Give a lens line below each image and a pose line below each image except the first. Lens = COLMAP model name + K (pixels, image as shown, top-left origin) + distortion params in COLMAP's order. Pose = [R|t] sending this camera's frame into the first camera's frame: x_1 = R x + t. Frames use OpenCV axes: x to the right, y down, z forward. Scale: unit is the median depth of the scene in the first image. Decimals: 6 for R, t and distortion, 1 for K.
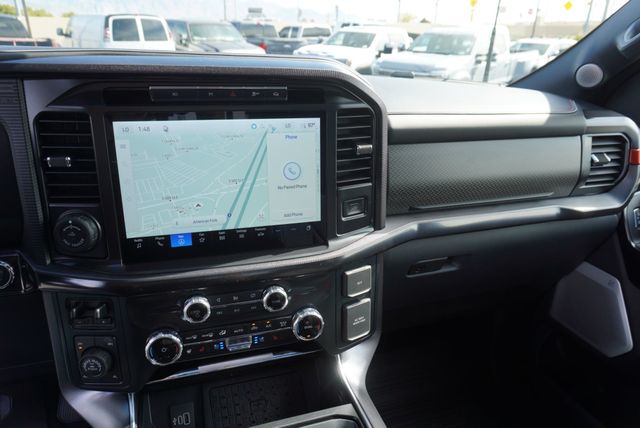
lens RADIAL K [[436.7, 0, 306.2], [0, 436.7, 218.3], [0, 0, 1]] dist [-0.025373, 0.011557]
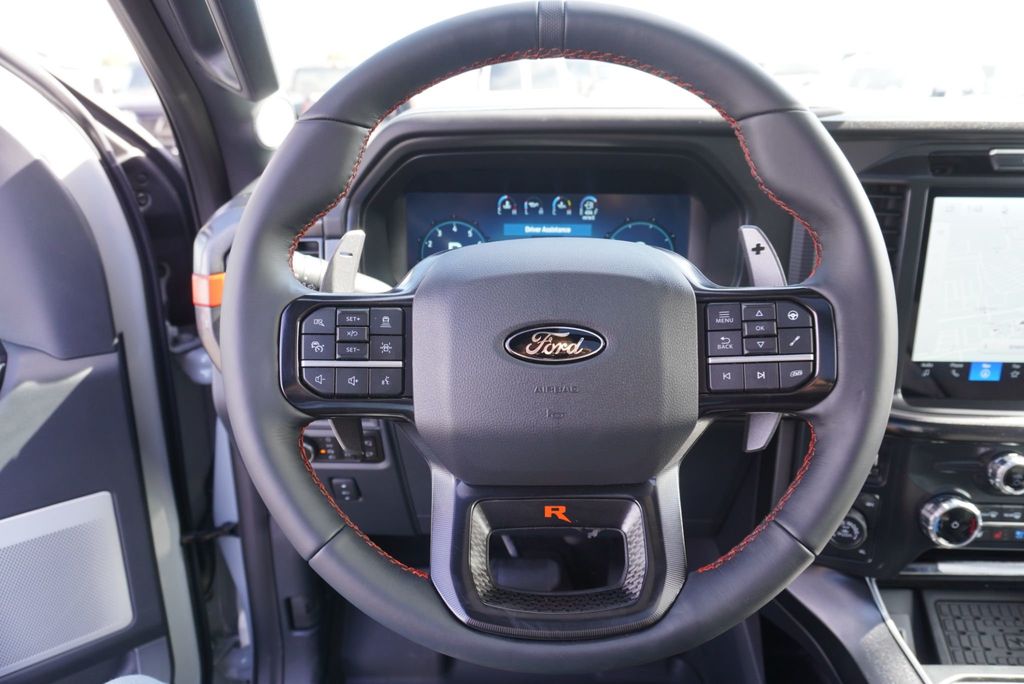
lens RADIAL K [[698.6, 0, 507.7], [0, 698.6, 344.6], [0, 0, 1]] dist [-0.025373, 0.011557]
pose [[0.942985, 0.090086, -0.320413, -0.653000], [-0.100841, 0.994756, -0.017097, 0.102947], [0.317193, 0.048433, 0.947124, -0.284371]]
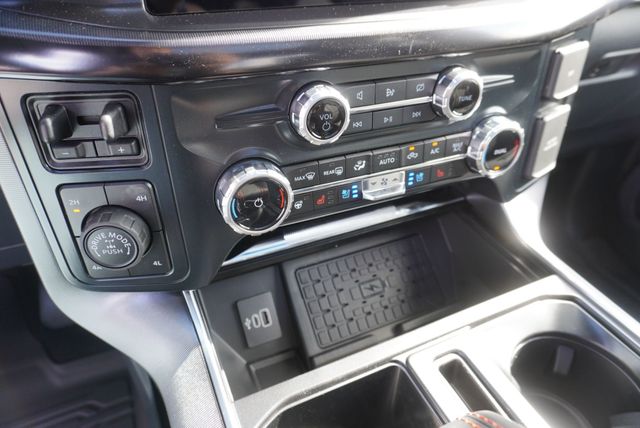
lens RADIAL K [[436.7, 0, 316.4], [0, 436.7, 218.2], [0, 0, 1]] dist [-0.025373, 0.011557]
pose [[0.993118, -0.066036, 0.096729, -0.301154], [0.037403, 0.961466, 0.272367, 0.183484], [-0.110988, -0.266874, 0.957319, 0.506714]]
